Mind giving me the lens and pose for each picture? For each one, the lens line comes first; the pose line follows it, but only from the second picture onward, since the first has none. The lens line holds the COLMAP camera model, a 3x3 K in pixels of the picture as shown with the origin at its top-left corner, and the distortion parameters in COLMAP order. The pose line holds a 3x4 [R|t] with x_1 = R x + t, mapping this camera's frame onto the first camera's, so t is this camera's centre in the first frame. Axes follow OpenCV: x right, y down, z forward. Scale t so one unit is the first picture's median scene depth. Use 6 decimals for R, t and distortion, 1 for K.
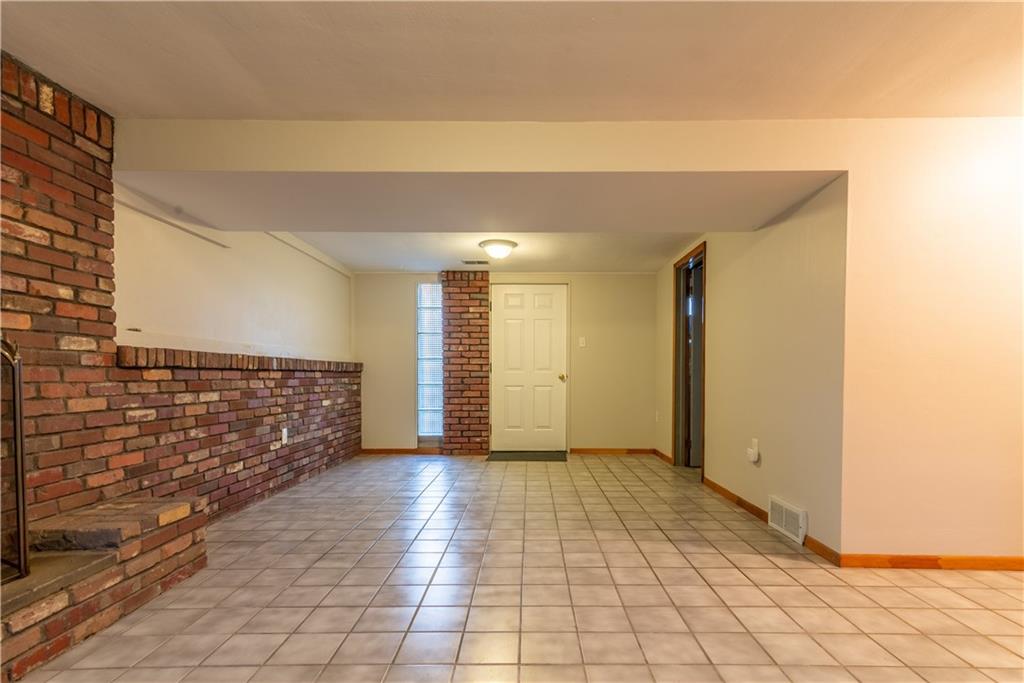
lens RADIAL K [[506.4, 0, 527.3], [0, 506.4, 388.1], [0, 0, 1]] dist [0.018582, -0.001339]
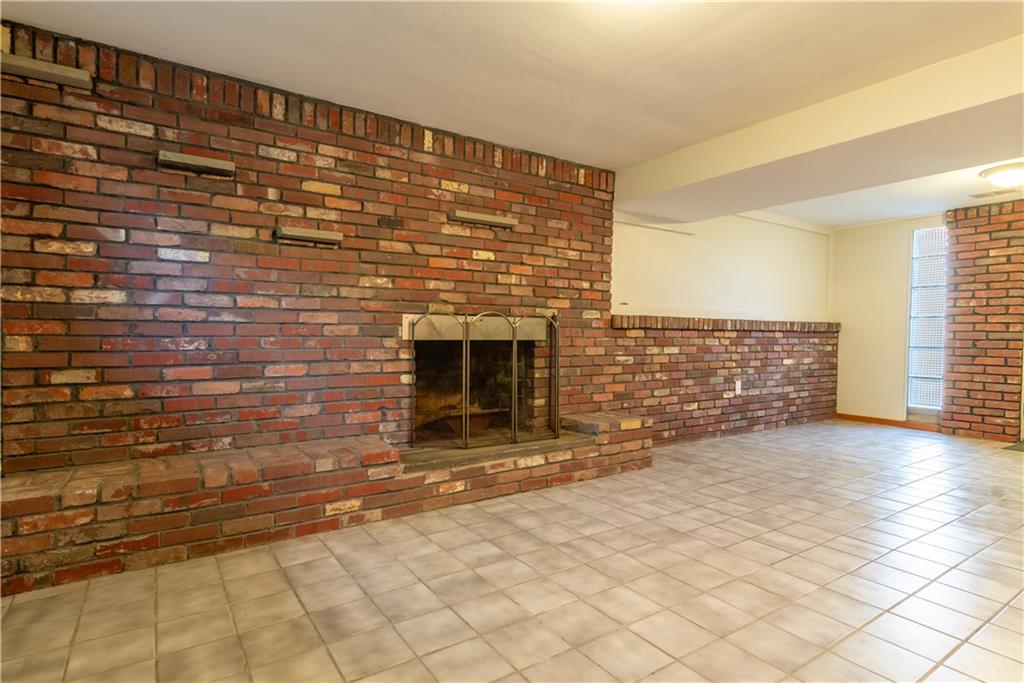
lens RADIAL K [[528.5, 0, 507.5], [0, 528.5, 343.0], [0, 0, 1]] dist [0.003099, 0.000027]
pose [[0.558744, 0.020913, -0.829077, 0.335342], [-0.030490, 0.999524, 0.004665, 0.005699], [0.828780, 0.022672, 0.559116, -0.158186]]
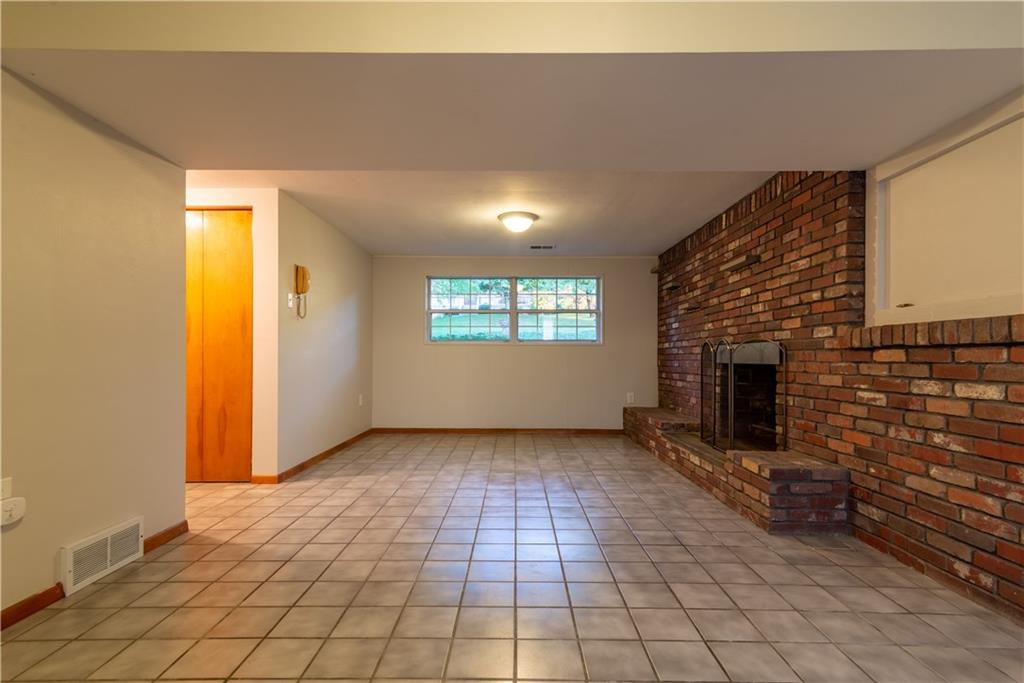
lens RADIAL K [[506.4, 0, 510.3], [0, 506.4, 344.1], [0, 0, 1]] dist [0.018582, -0.001339]
pose [[-0.999961, 0.000349, 0.008881, -0.081531], [0.000326, 0.999997, -0.002571, -0.043675], [-0.008882, -0.002568, -0.999957, 1.876605]]
